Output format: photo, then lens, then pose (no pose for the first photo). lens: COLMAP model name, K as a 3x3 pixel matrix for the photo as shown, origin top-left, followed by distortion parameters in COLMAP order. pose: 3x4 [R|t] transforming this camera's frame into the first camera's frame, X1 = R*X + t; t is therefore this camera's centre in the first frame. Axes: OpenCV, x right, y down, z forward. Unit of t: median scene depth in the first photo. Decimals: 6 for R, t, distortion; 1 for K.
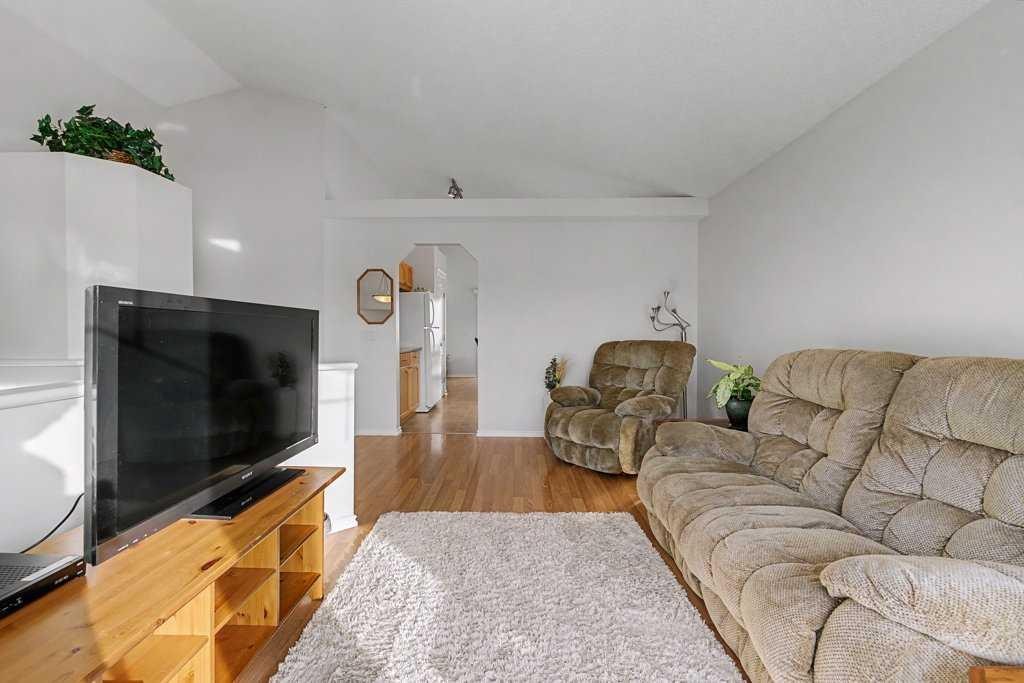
lens RADIAL K [[425.5, 0, 510.0], [0, 425.5, 334.8], [0, 0, 1]] dist [-0.000273, -0.000236]
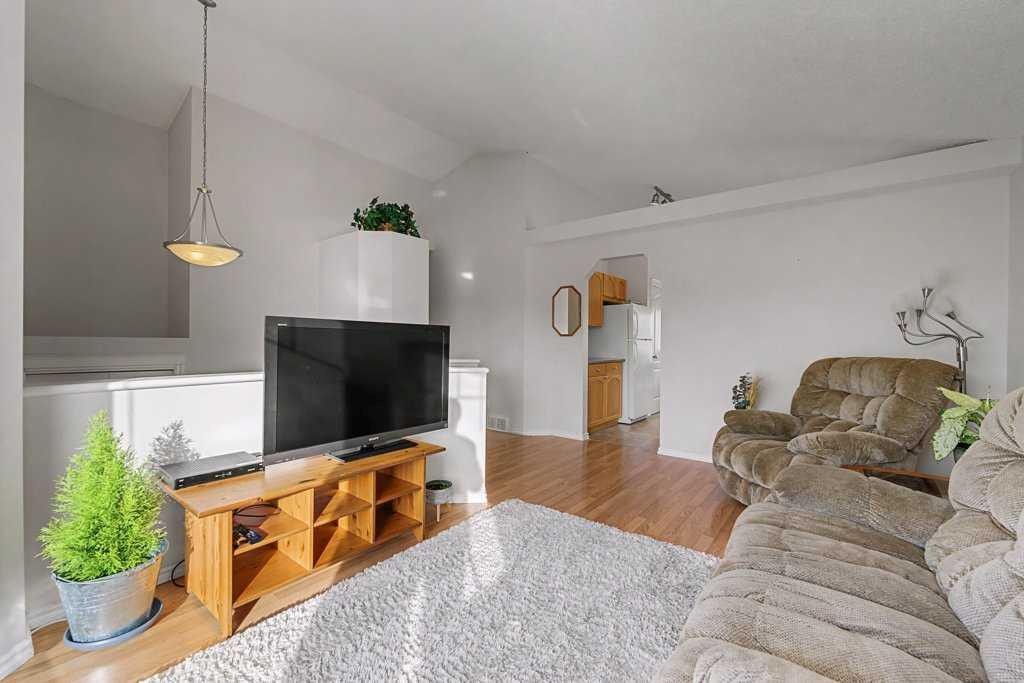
lens RADIAL K [[424.2, 0, 506.9], [0, 424.2, 340.4], [0, 0, 1]] dist [0.001005, 0.000032]
pose [[0.796080, 0.003330, -0.605182, 0.342331], [-0.012380, 0.999865, -0.010783, -0.000721], [0.605065, 0.016077, 0.796014, 0.054290]]
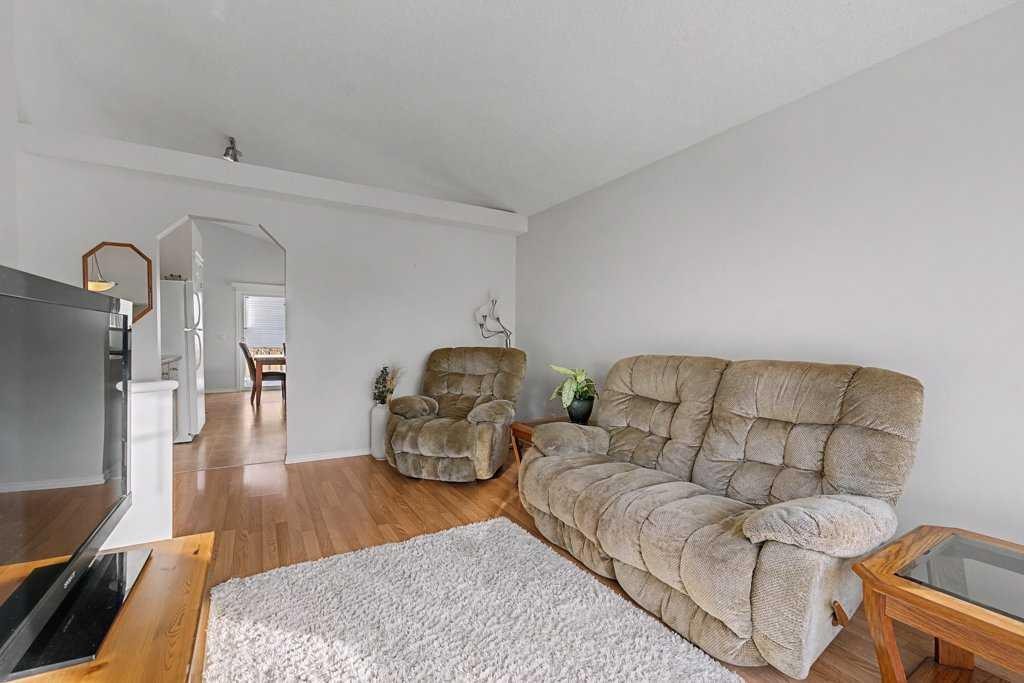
lens RADIAL K [[437.5, 0, 511.8], [0, 437.5, 348.8], [0, 0, 1]] dist [0.000309, -0.000118]
pose [[0.851643, -0.001646, 0.524121, -0.221418], [-0.009004, 0.999802, 0.017770, -0.002644], [-0.524046, -0.019852, 0.851459, 0.091213]]
